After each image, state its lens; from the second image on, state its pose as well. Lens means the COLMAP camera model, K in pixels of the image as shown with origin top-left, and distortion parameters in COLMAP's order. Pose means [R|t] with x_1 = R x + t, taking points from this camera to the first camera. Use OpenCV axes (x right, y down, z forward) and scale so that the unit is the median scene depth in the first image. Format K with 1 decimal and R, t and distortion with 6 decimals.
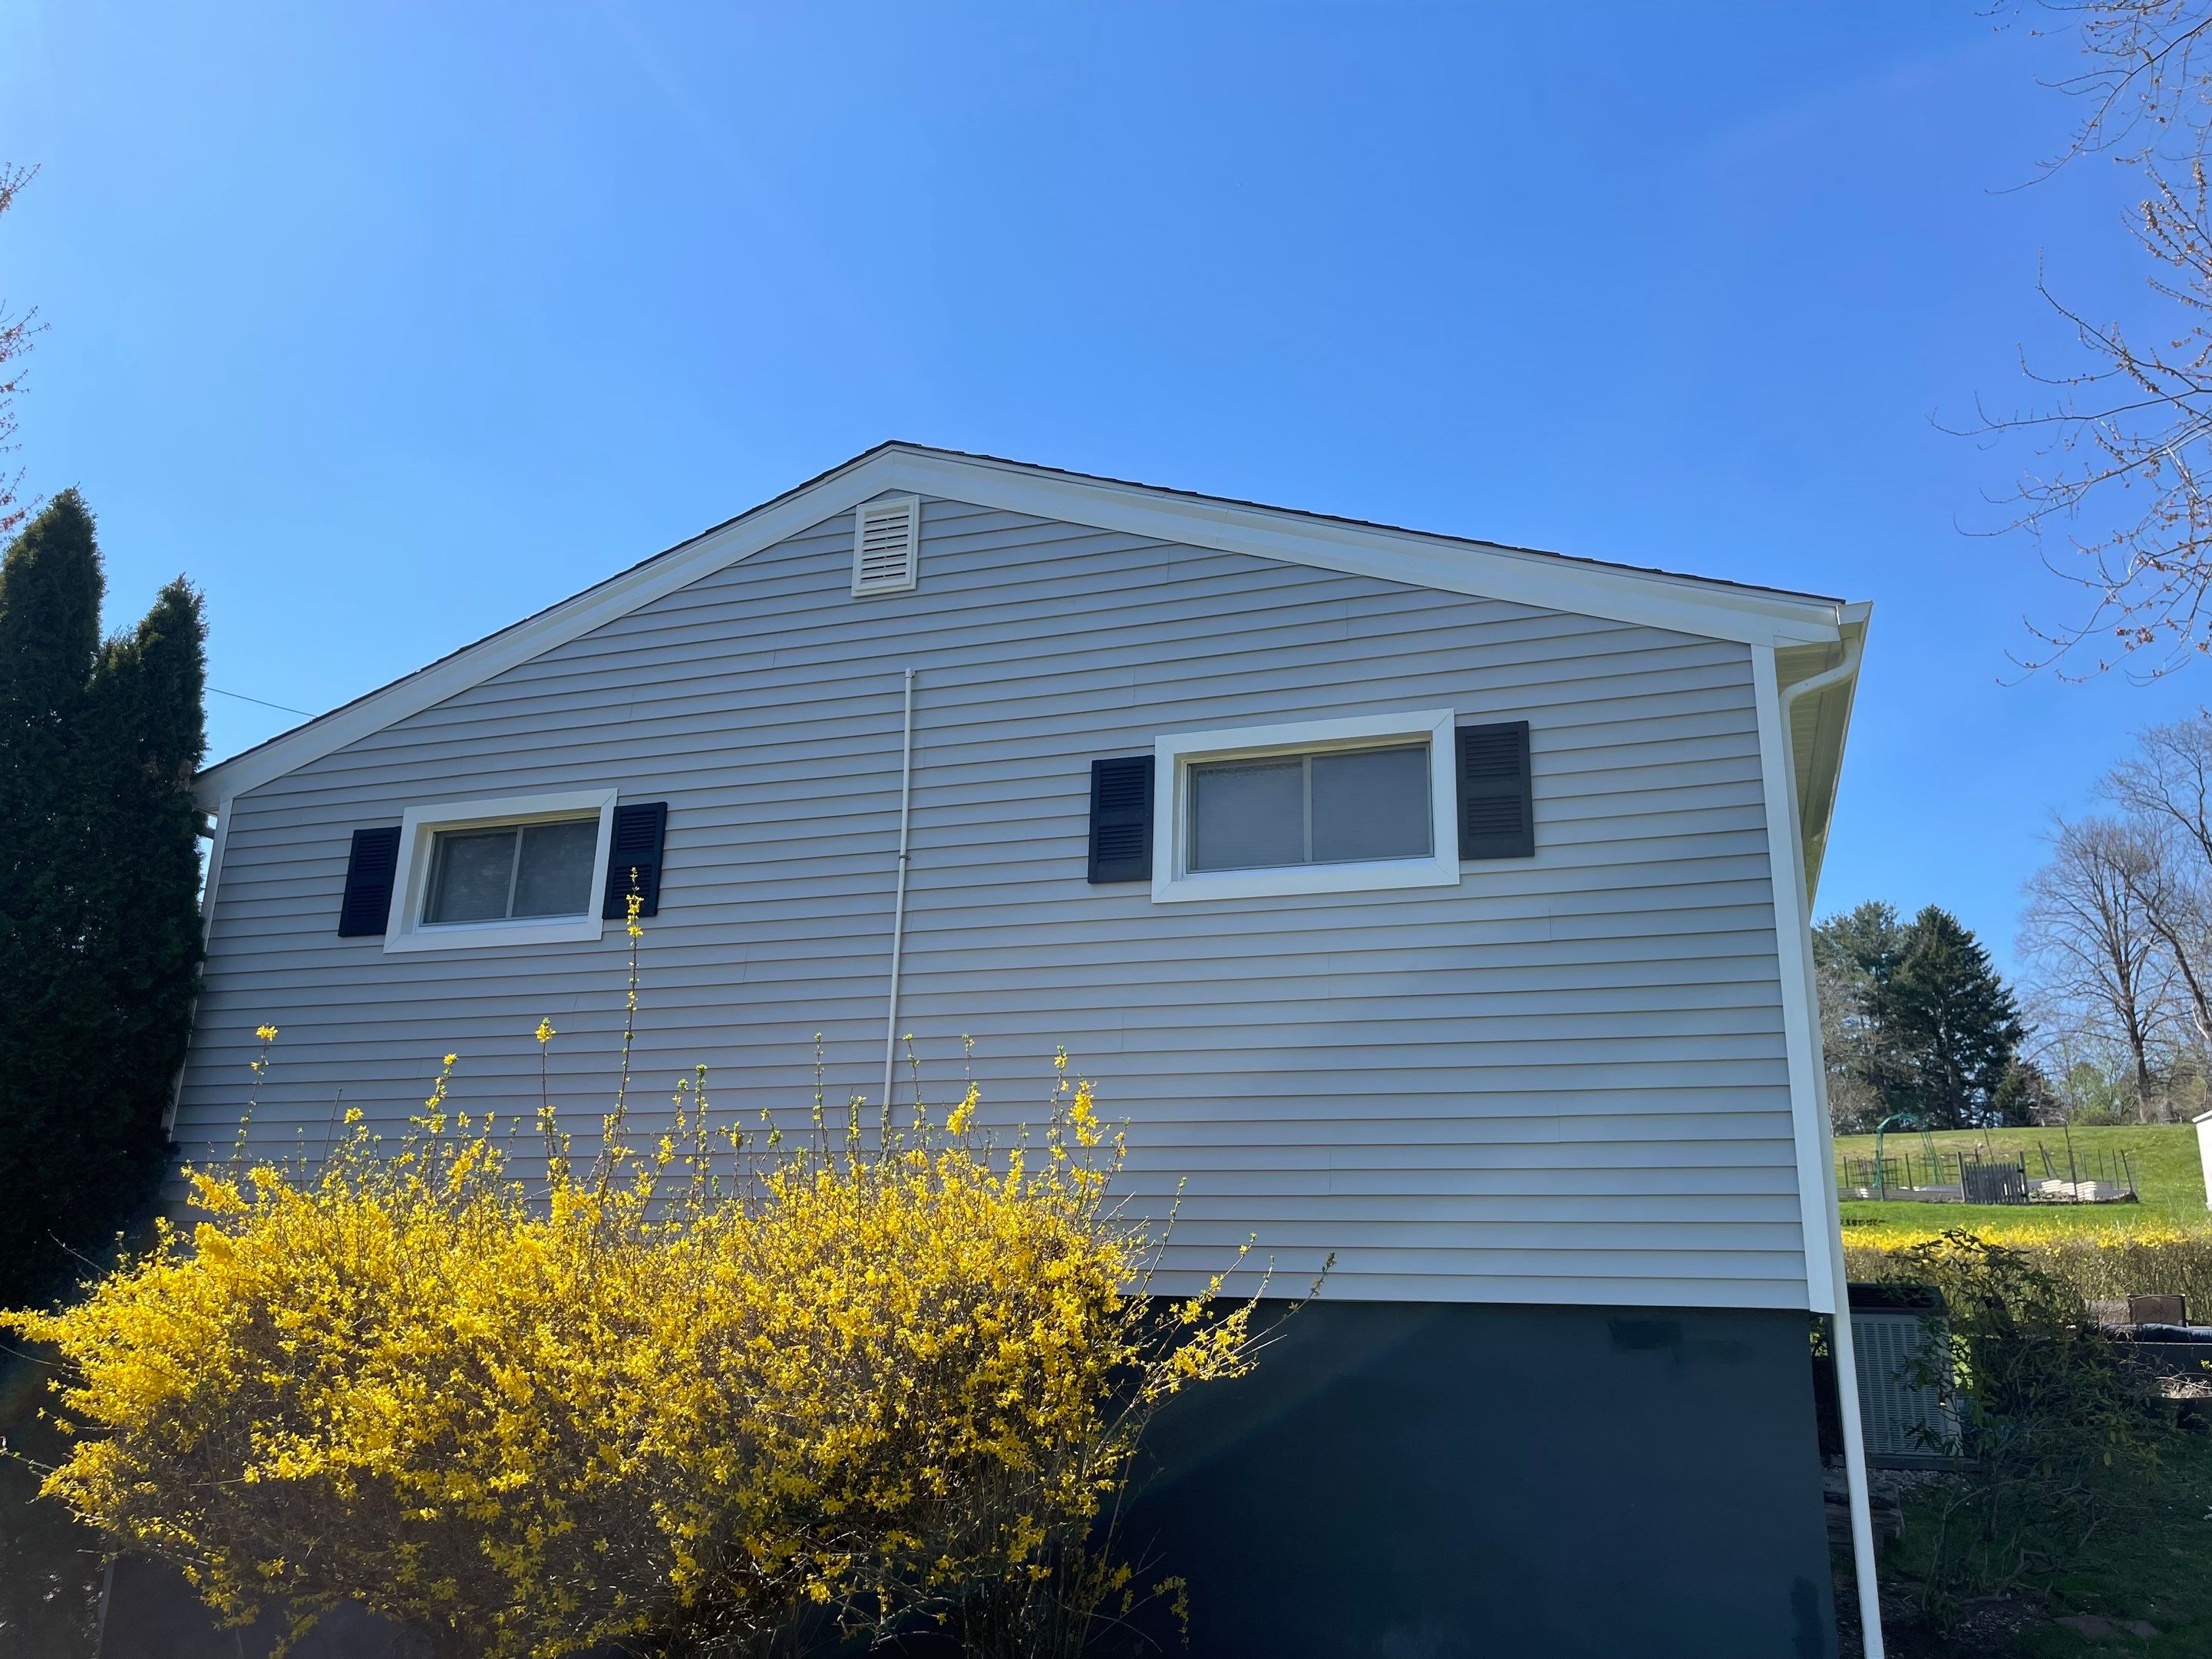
lens RADIAL K [[1628.1, 0, 1168.7], [0, 1628.1, 822.8], [0, 0, 1]] dist [0.074096, -0.083463]
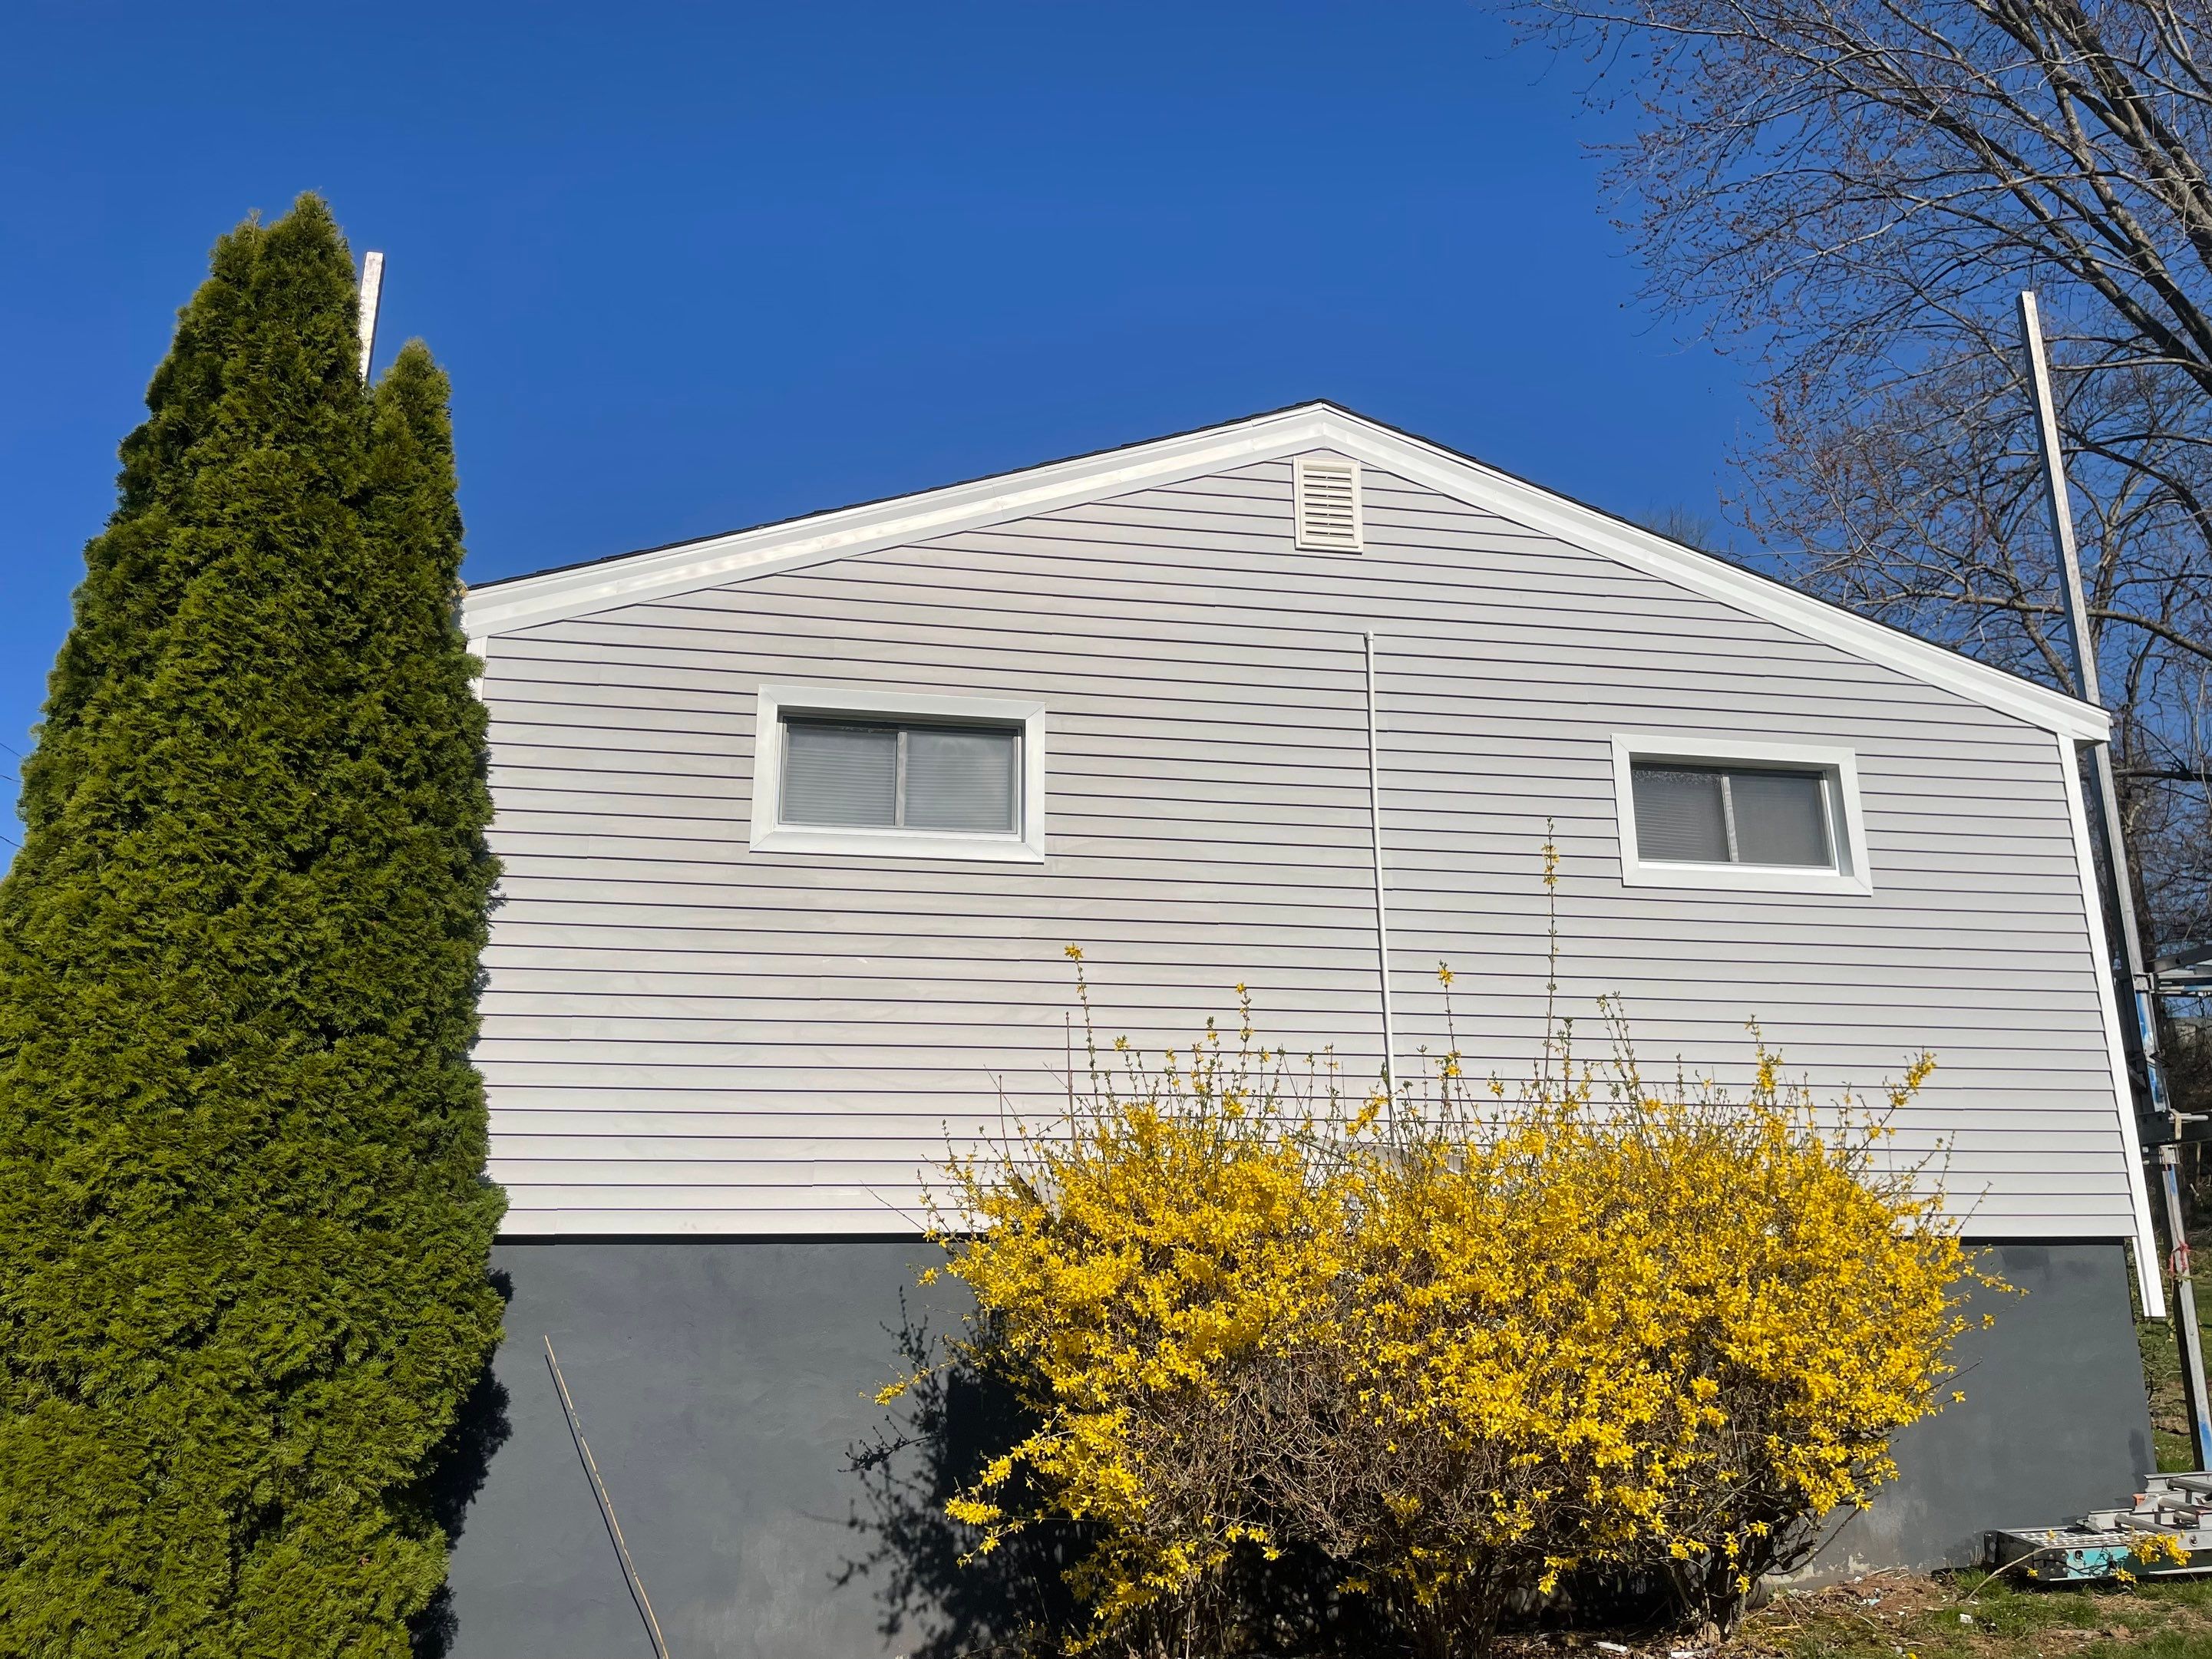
lens RADIAL K [[1628.1, 0, 1168.7], [0, 1628.1, 822.8], [0, 0, 1]] dist [0.074096, -0.083463]
pose [[0.872946, 0.110711, 0.475088, -0.713409], [-0.118494, 0.992861, -0.013644, 0.052399], [-0.473207, -0.044385, 0.879832, 0.145431]]
